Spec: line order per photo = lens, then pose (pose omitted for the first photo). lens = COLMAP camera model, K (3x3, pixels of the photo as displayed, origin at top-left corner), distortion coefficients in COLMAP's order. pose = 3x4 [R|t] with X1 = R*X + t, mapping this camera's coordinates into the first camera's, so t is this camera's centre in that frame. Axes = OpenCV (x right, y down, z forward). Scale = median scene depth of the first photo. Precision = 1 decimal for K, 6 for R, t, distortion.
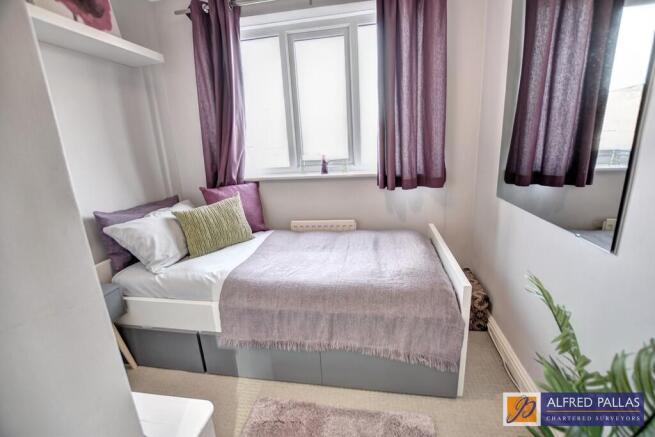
lens RADIAL K [[289.4, 0, 330.3], [0, 289.4, 214.0], [0, 0, 1]] dist [-0.025910, 0.001373]
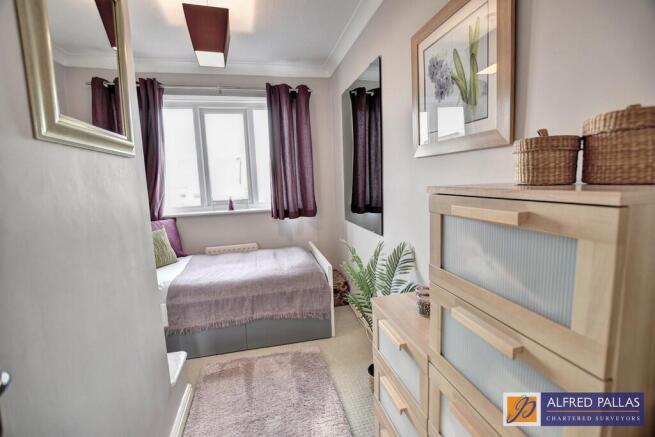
lens RADIAL K [[289.4, 0, 326.5], [0, 289.4, 213.4], [0, 0, 1]] dist [-0.025910, 0.001373]
pose [[0.923708, -0.028988, 0.381999, -0.151087], [0.082729, 0.988700, -0.125017, 0.095695], [-0.374058, 0.147081, 0.915668, -0.465106]]
